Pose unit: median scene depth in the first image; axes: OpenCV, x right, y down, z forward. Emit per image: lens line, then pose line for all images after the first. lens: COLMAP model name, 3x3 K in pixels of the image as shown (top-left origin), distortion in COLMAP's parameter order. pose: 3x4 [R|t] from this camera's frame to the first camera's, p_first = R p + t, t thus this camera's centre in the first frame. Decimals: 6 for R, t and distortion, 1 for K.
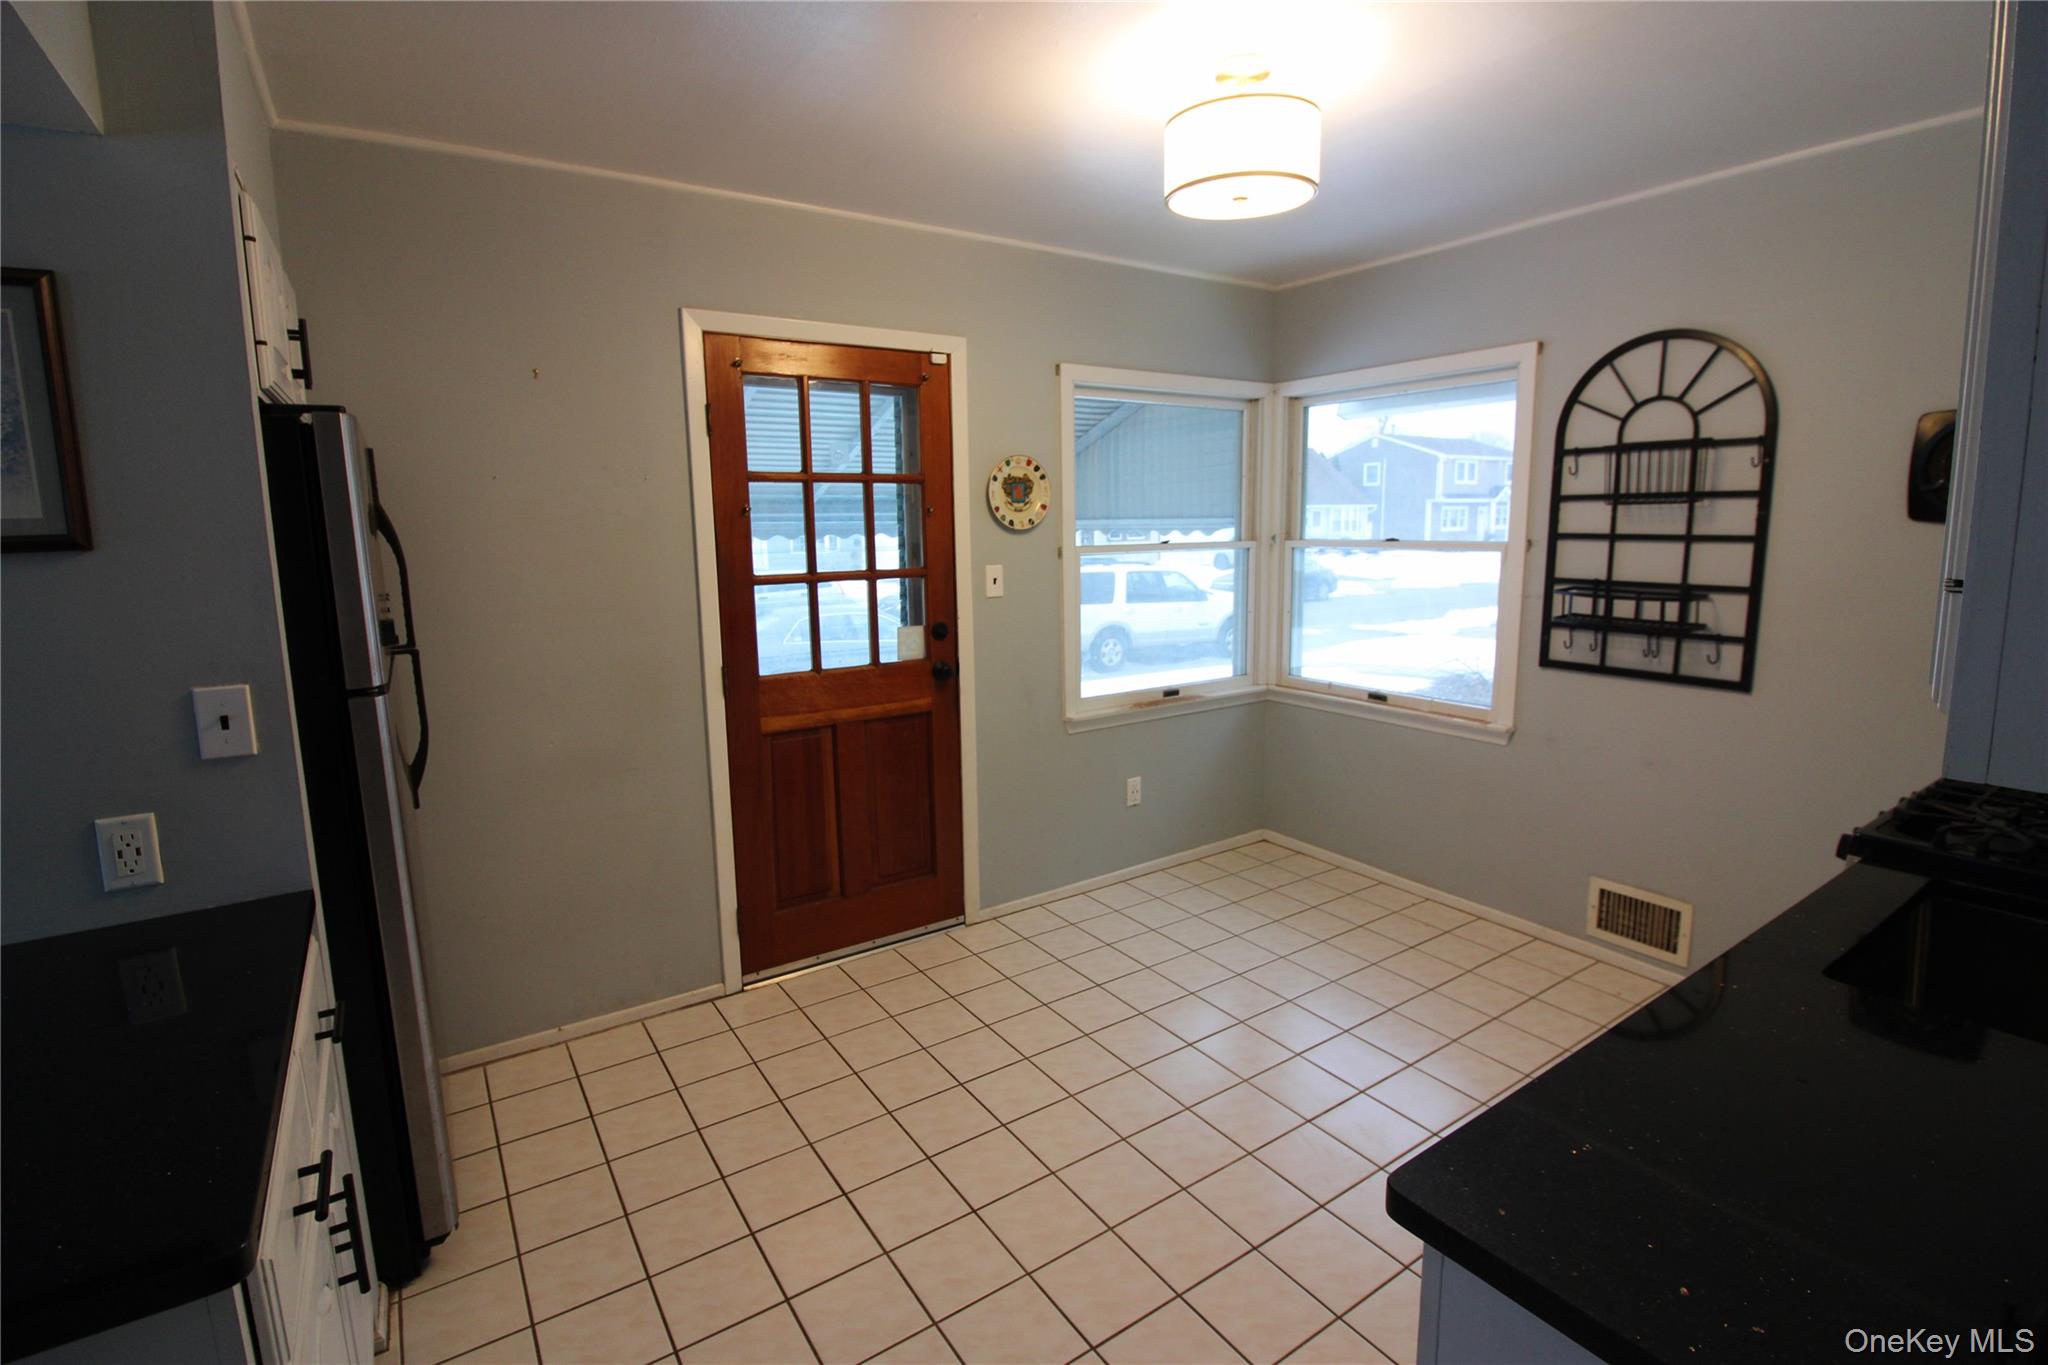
lens RADIAL K [[942.4, 0, 1017.9], [0, 942.4, 674.9], [0, 0, 1]] dist [-0.016493, -0.002913]
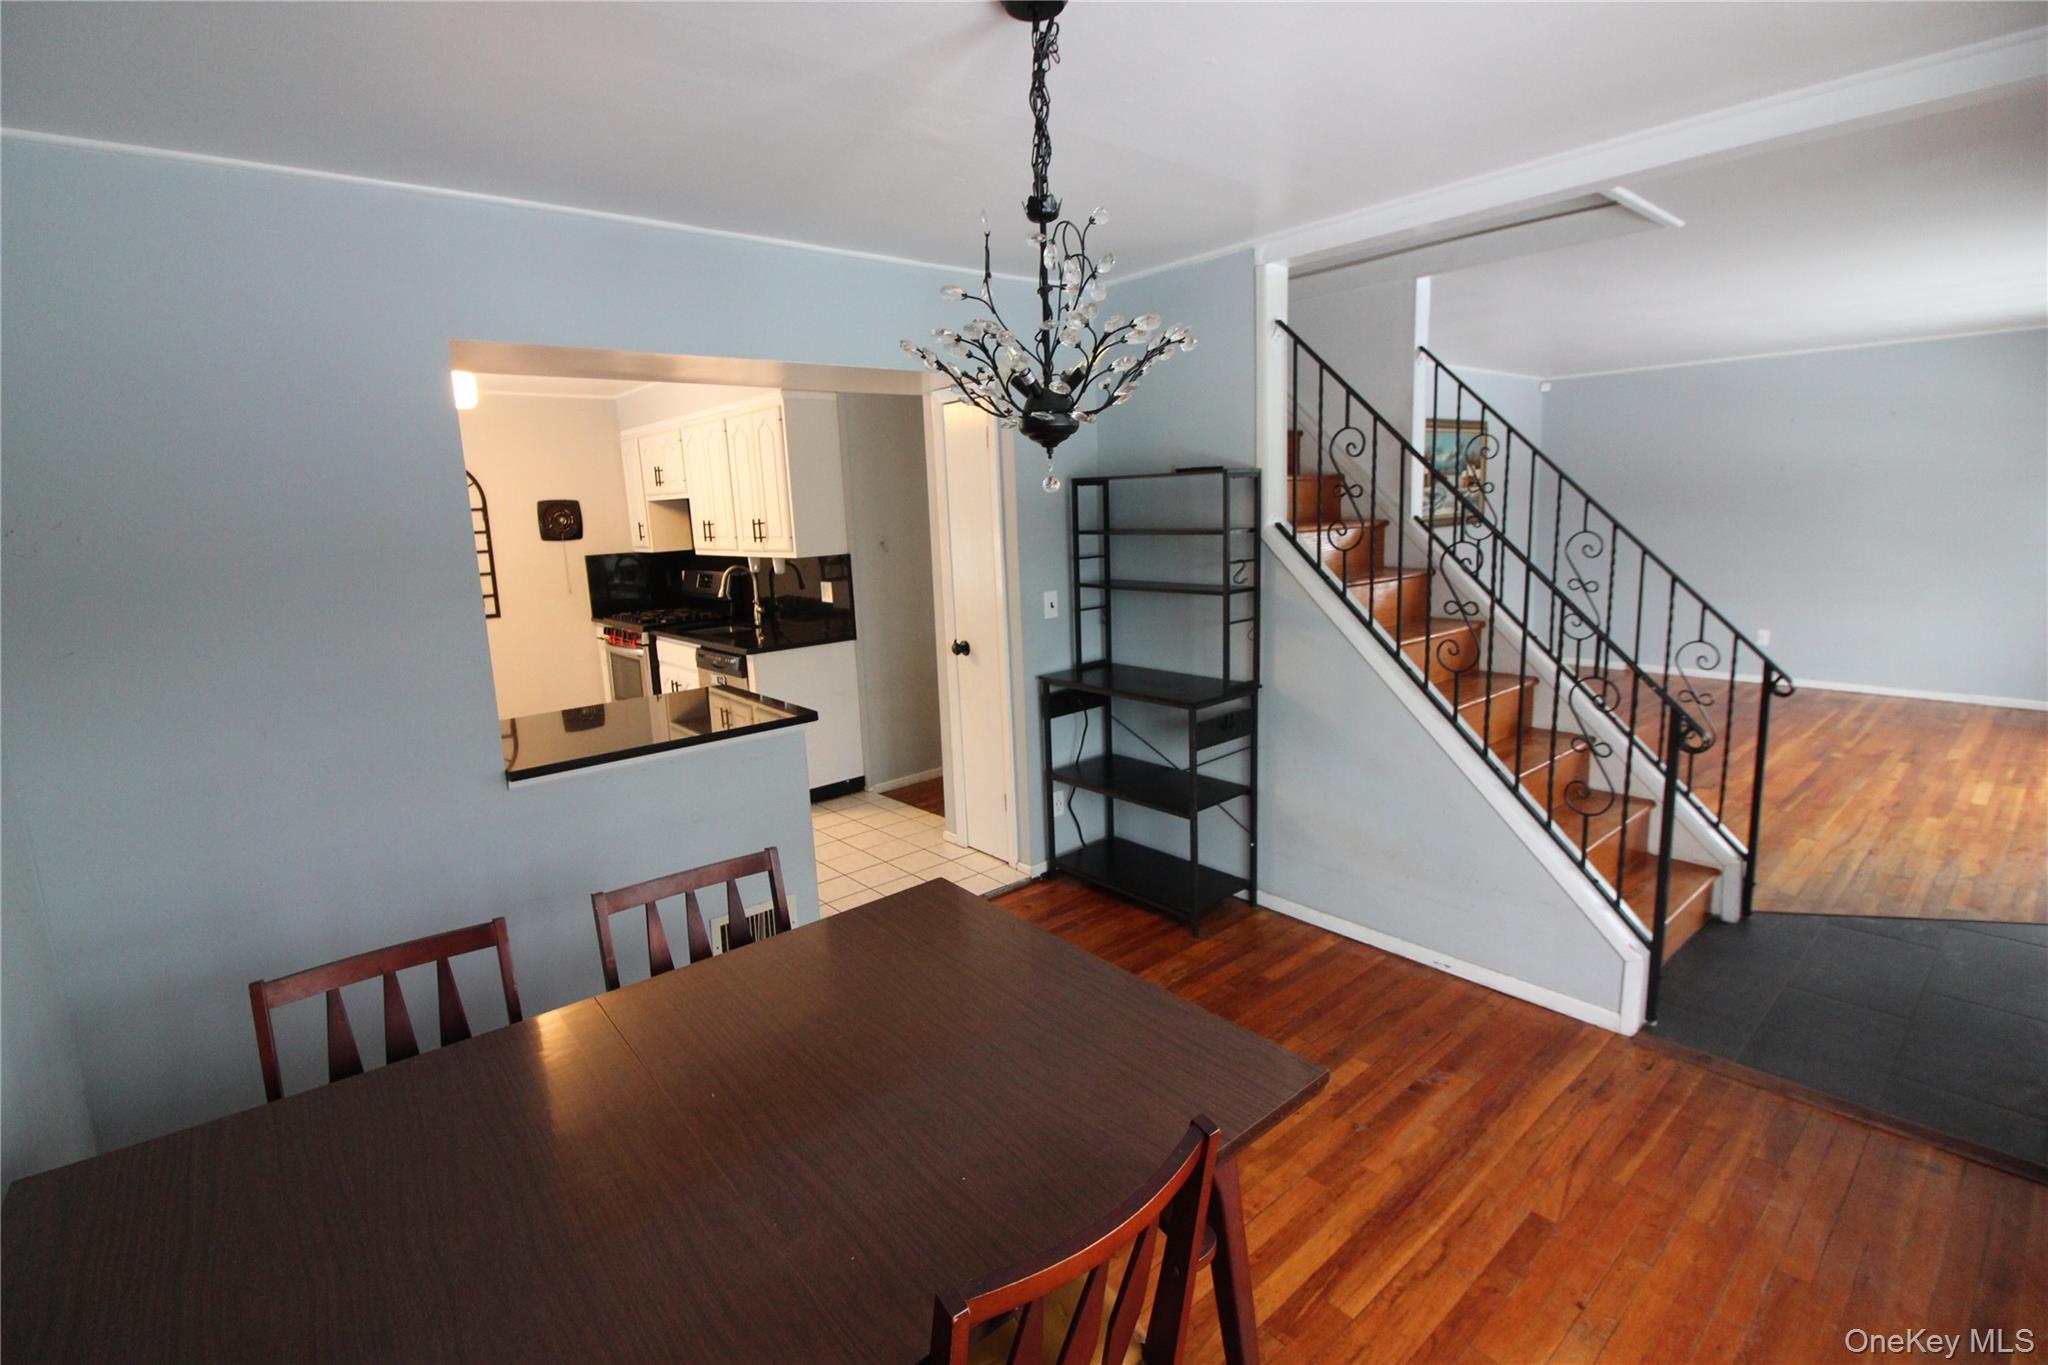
lens RADIAL K [[942.4, 0, 1013.3], [0, 942.4, 677.5], [0, 0, 1]] dist [-0.016493, -0.002913]
pose [[-0.114252, -0.153965, 0.981449, -1.313883], [0.194269, 0.965382, 0.174060, 0.003806], [-0.974272, 0.210552, -0.080386, -0.020140]]
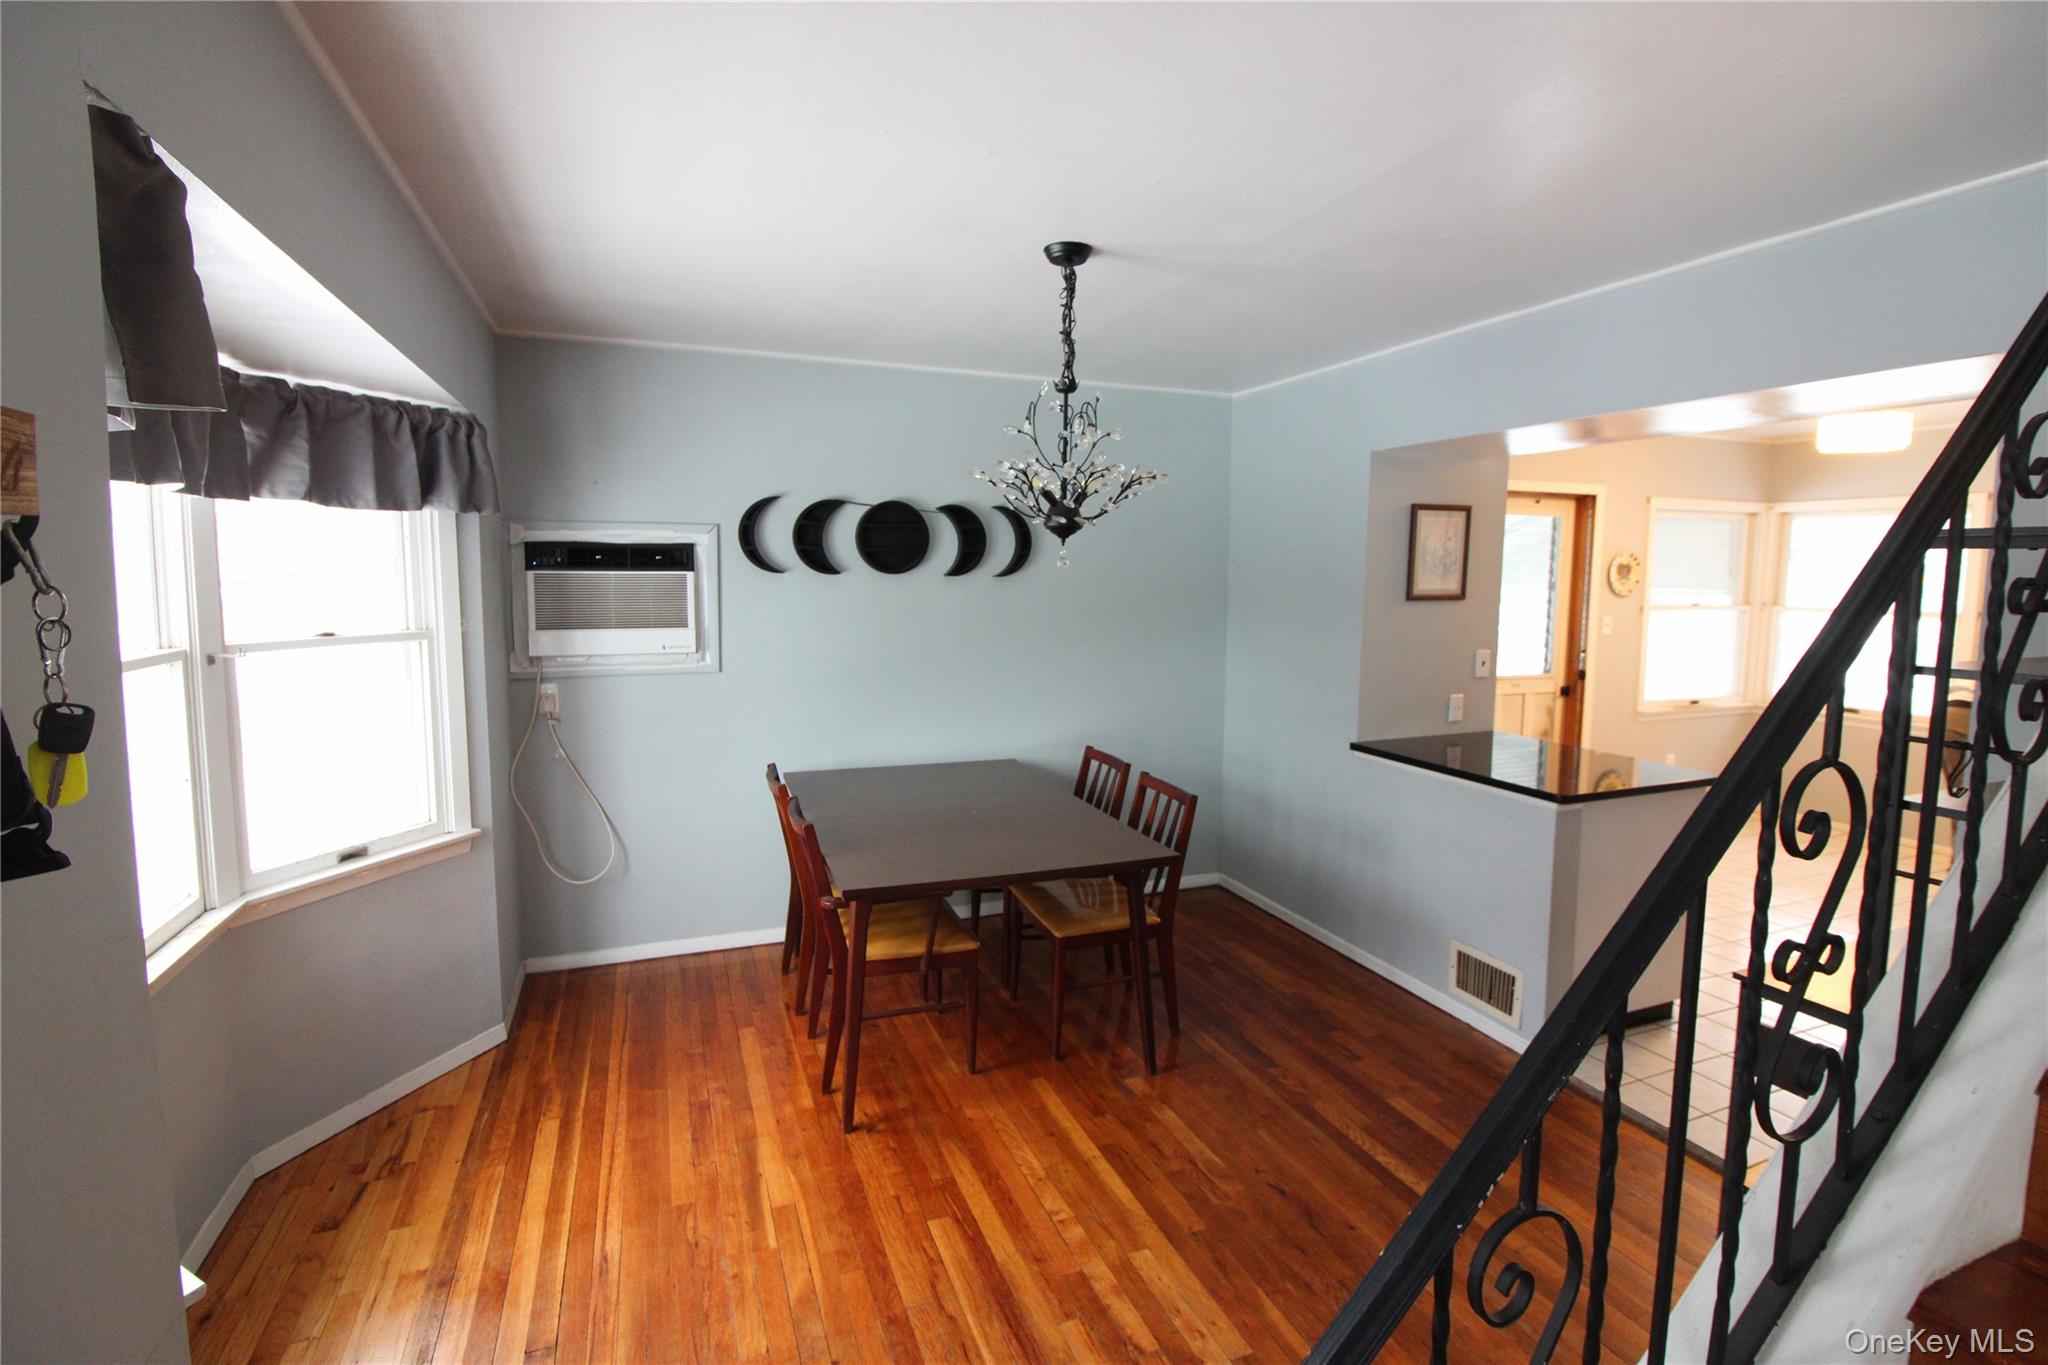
lens RADIAL K [[942.4, 0, 1022.8], [0, 942.4, 668.5], [0, 0, 1]] dist [-0.016493, -0.002913]
pose [[0.976849, 0.046771, -0.208756, -0.685525], [-0.057924, 0.997184, -0.047633, 0.117194], [0.205940, 0.058622, 0.976807, -0.836784]]
